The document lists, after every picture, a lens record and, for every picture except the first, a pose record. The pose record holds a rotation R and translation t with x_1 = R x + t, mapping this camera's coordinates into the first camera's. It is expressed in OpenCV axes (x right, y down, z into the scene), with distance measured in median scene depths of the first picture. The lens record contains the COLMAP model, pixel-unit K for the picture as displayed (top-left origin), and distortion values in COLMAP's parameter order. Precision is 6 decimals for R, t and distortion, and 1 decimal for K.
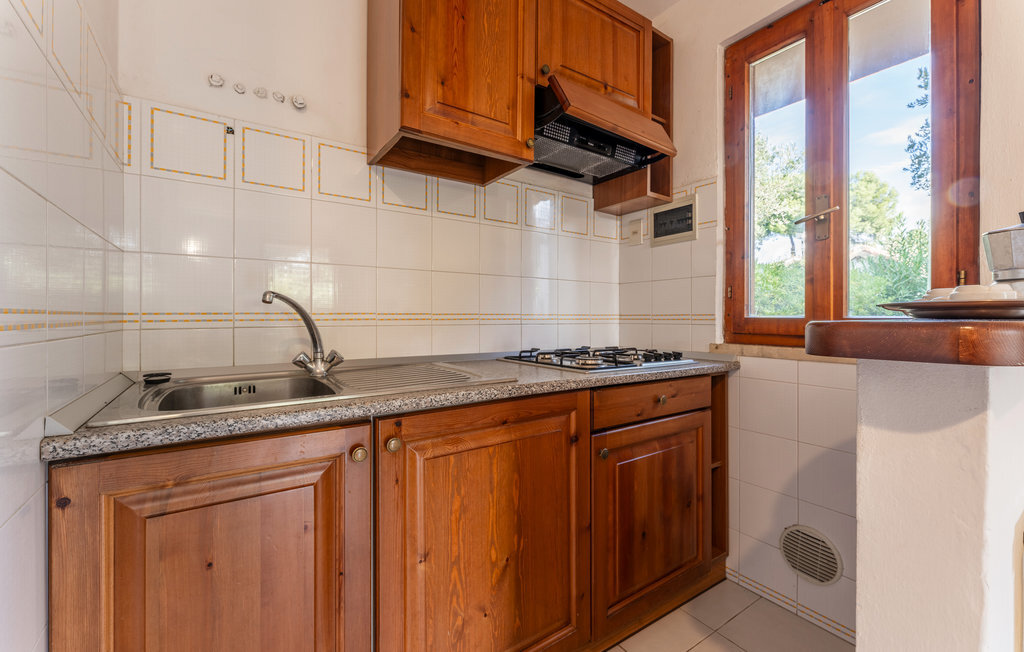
lens RADIAL K [[435.0, 0, 525.8], [0, 435.0, 312.9], [0, 0, 1]] dist [-0.001550, 0.000241]
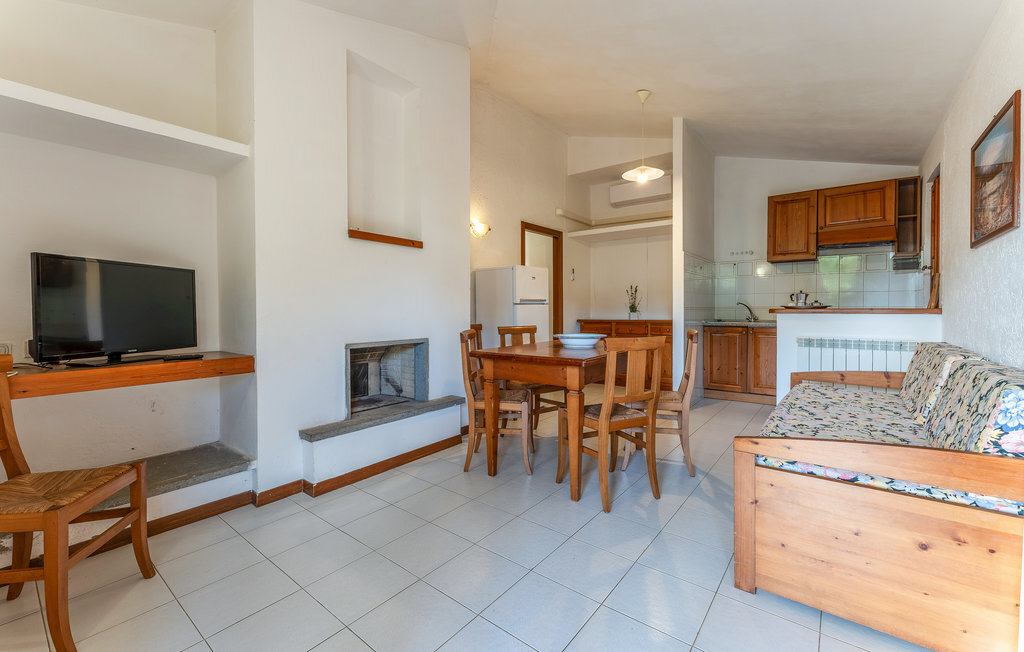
lens RADIAL K [[435.0, 0, 510.1], [0, 435.0, 319.5], [0, 0, 1]] dist [-0.001550, 0.000241]
pose [[0.307082, 0.022535, -0.951416, 2.682061], [0.016081, 0.999454, 0.028863, -0.036682], [0.951547, -0.024163, 0.306552, -2.392663]]
